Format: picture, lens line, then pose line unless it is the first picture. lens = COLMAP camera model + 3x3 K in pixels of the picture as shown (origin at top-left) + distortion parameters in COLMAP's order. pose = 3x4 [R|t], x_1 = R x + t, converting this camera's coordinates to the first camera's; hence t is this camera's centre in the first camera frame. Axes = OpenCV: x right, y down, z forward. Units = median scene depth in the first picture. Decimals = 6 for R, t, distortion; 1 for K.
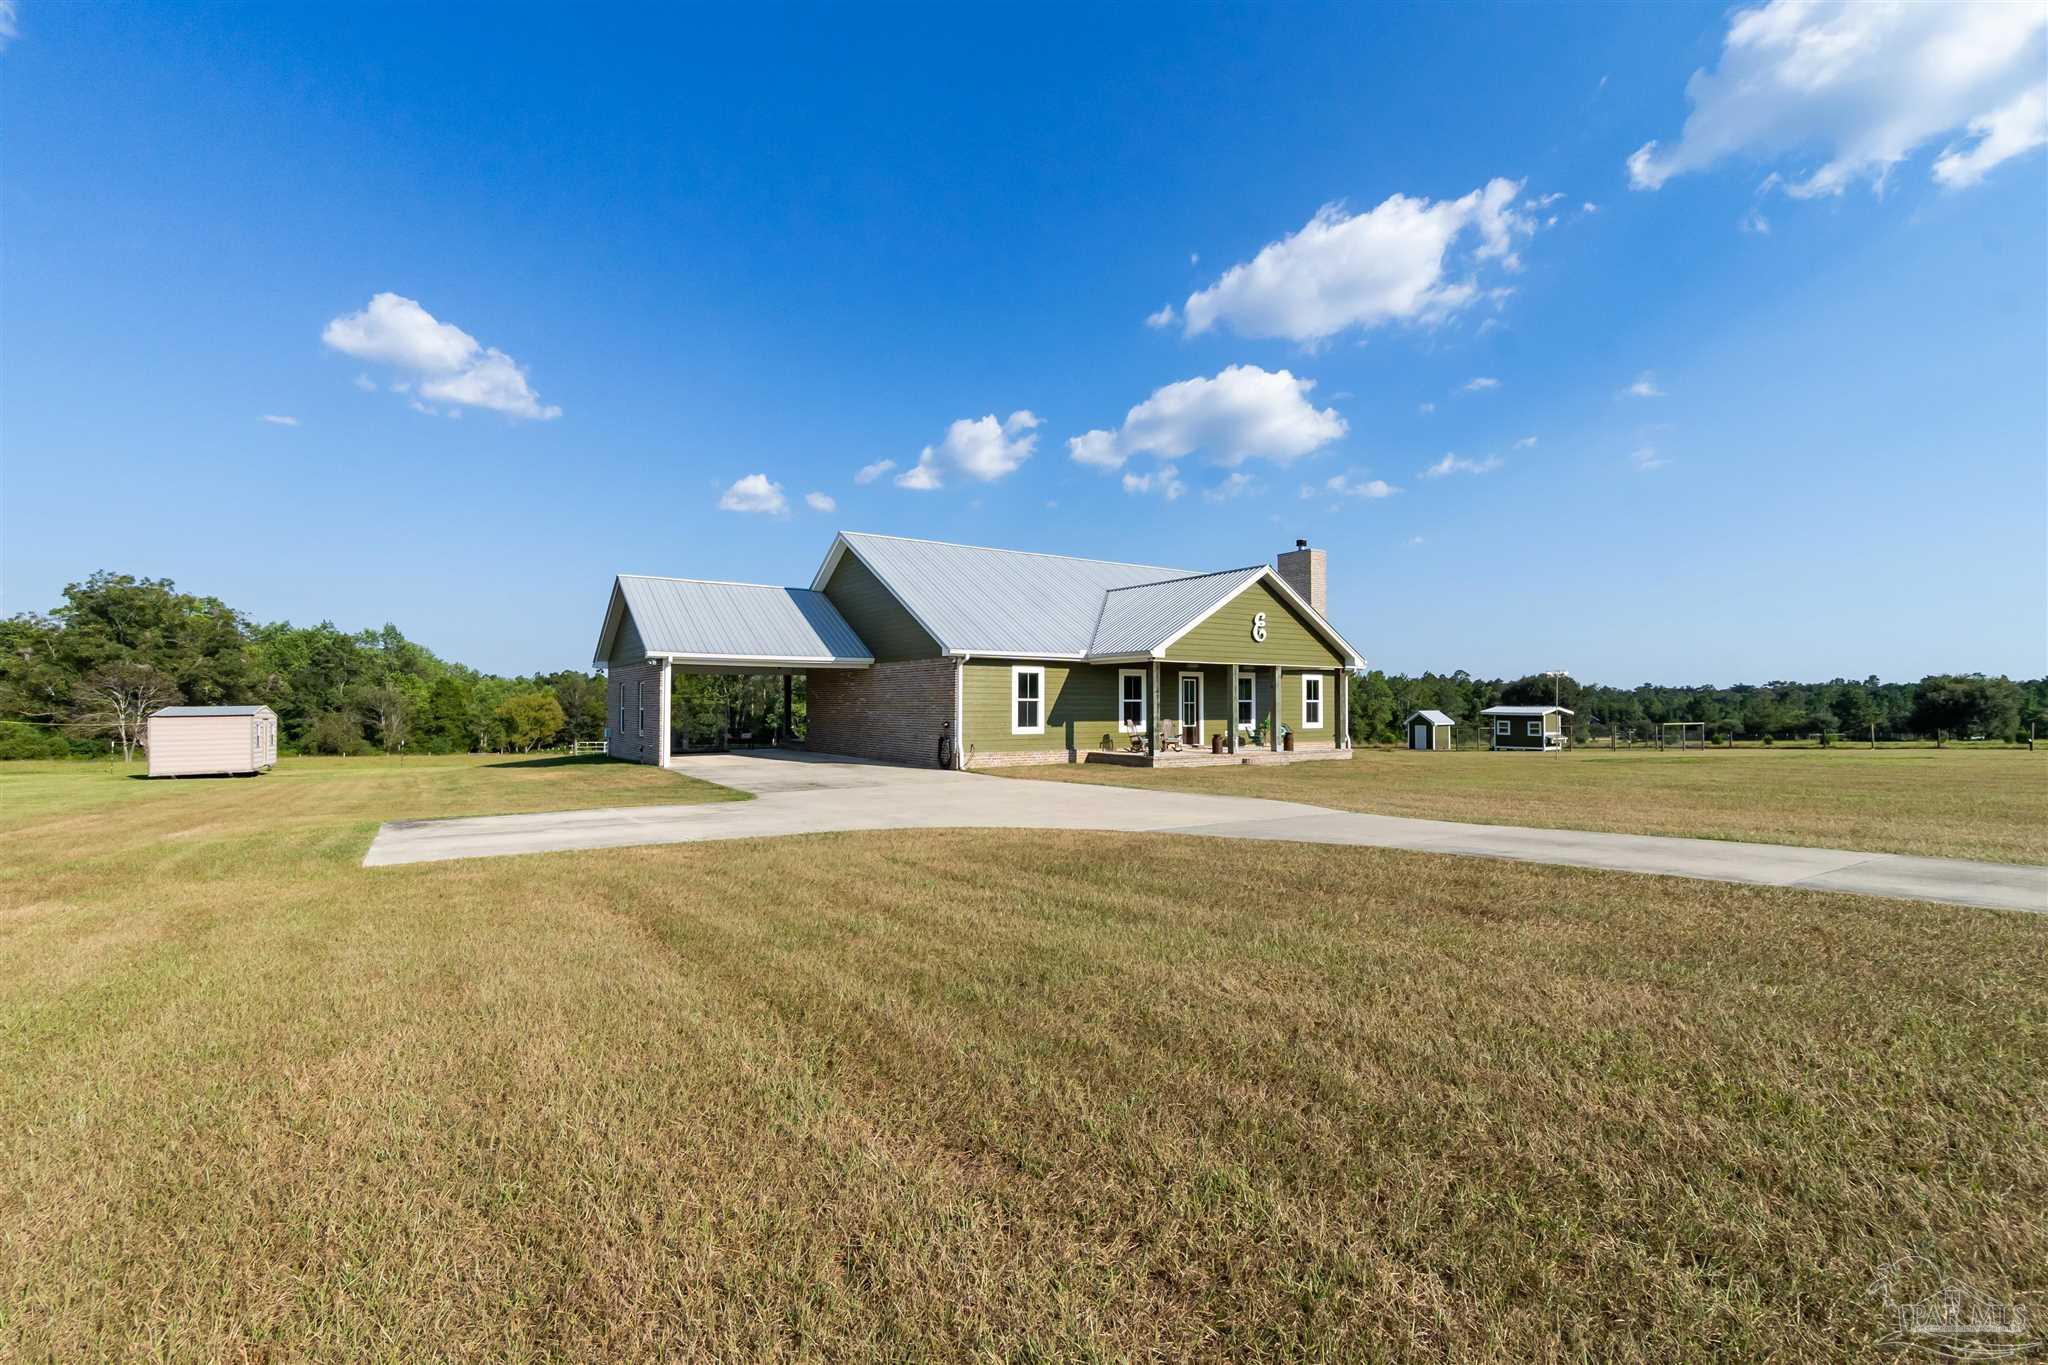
lens RADIAL K [[884.4, 0, 1007.1], [0, 884.4, 678.4], [0, 0, 1]] dist [-0.006112, -0.000238]
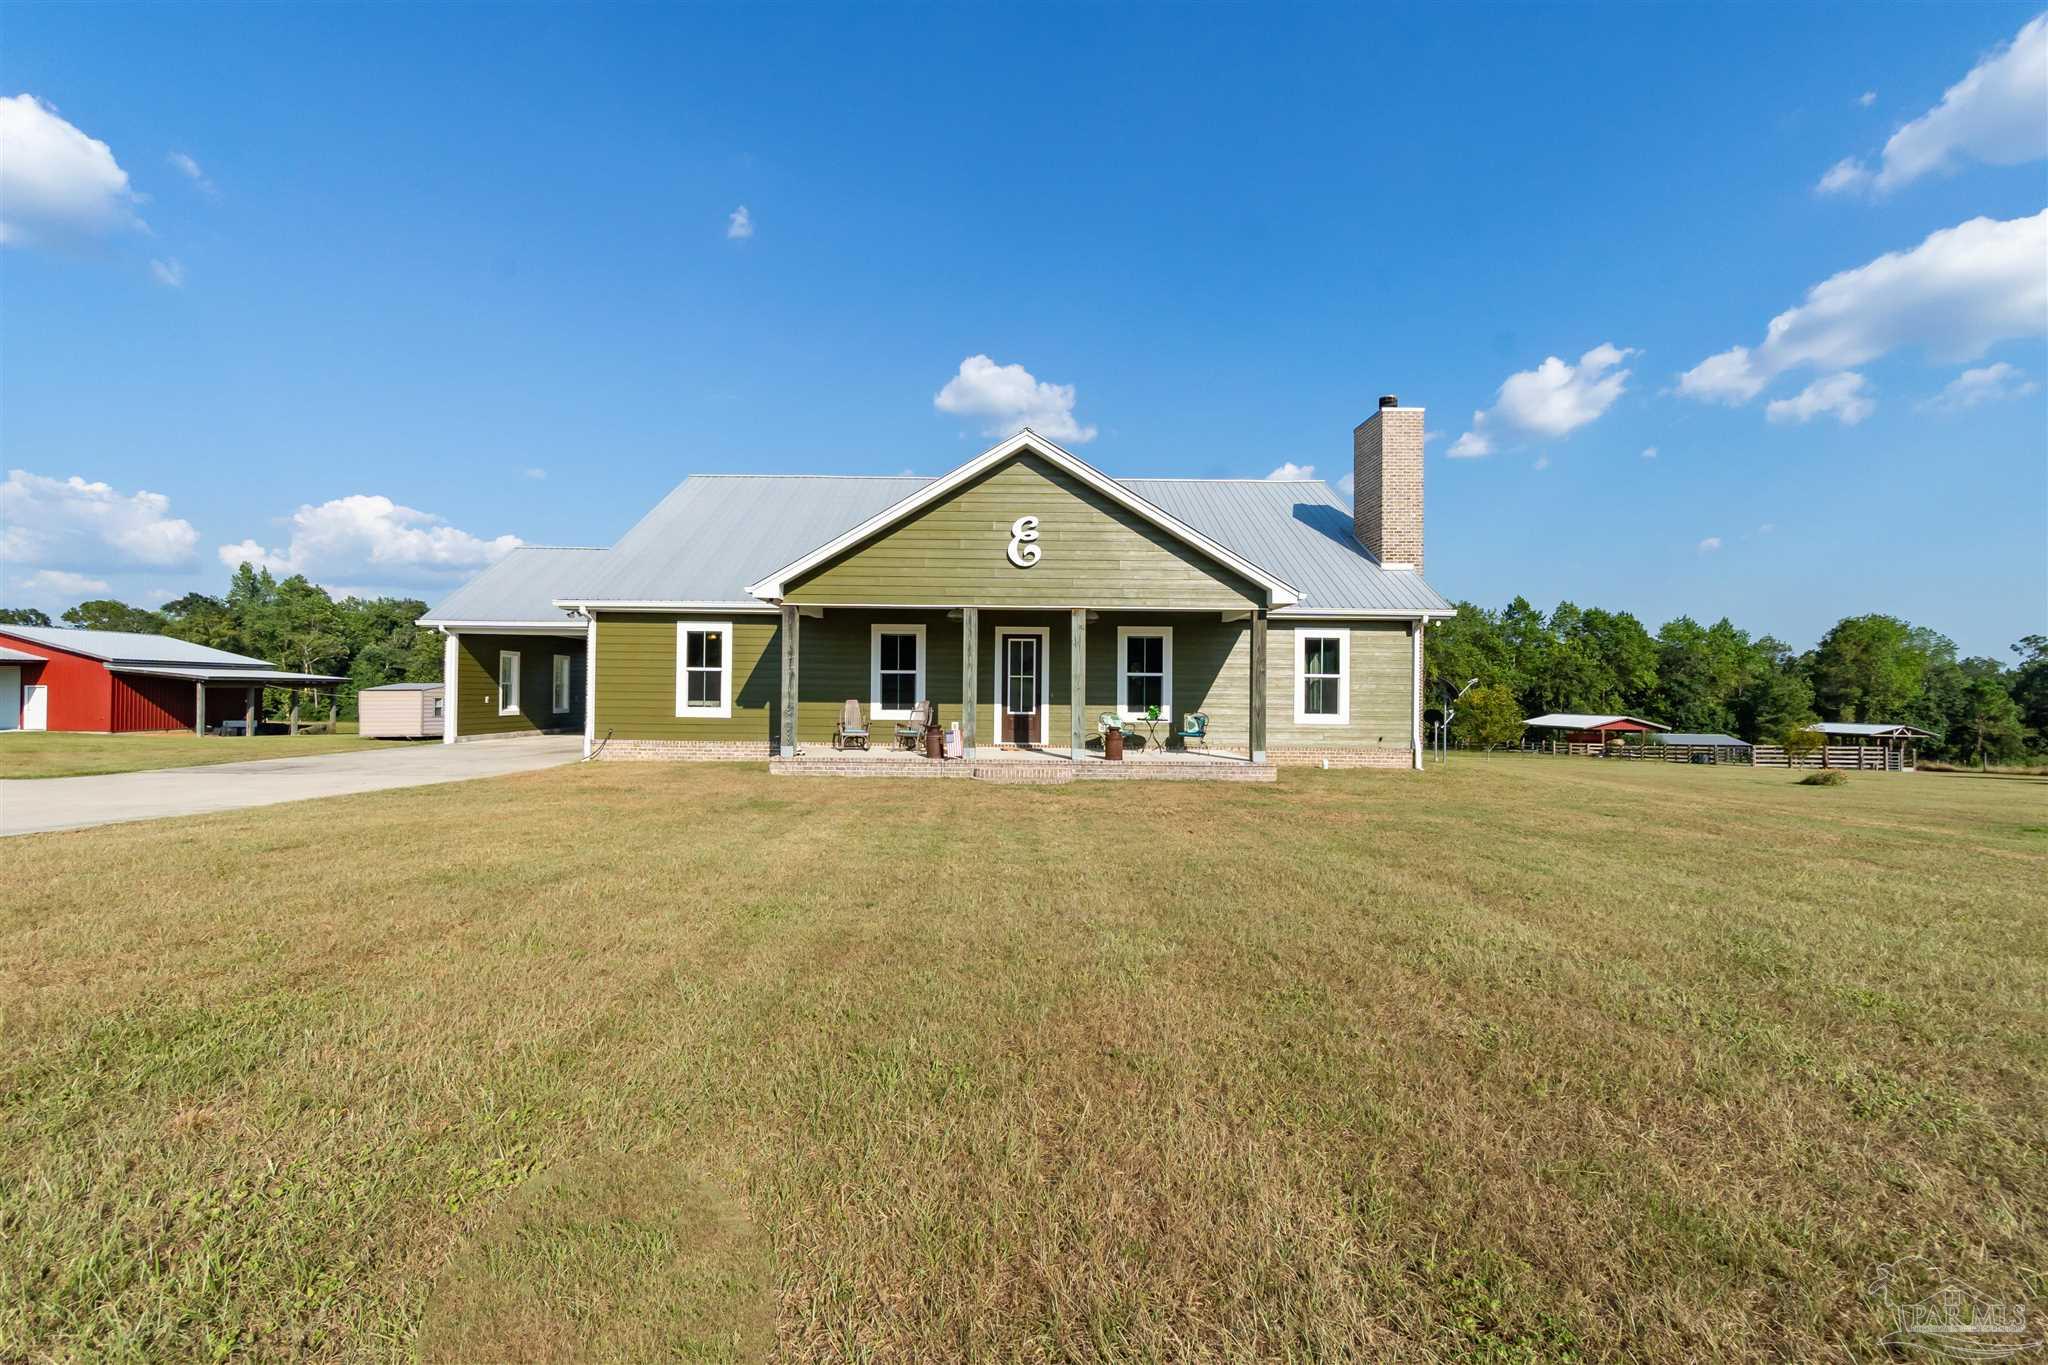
lens RADIAL K [[884.4, 0, 1007.1], [0, 884.4, 678.4], [0, 0, 1]] dist [-0.006112, -0.000238]
pose [[0.837859, -0.001739, -0.545883, 0.545036], [0.006400, 0.999957, 0.006638, 0.025062], [0.545849, -0.009056, 0.837835, 0.474433]]
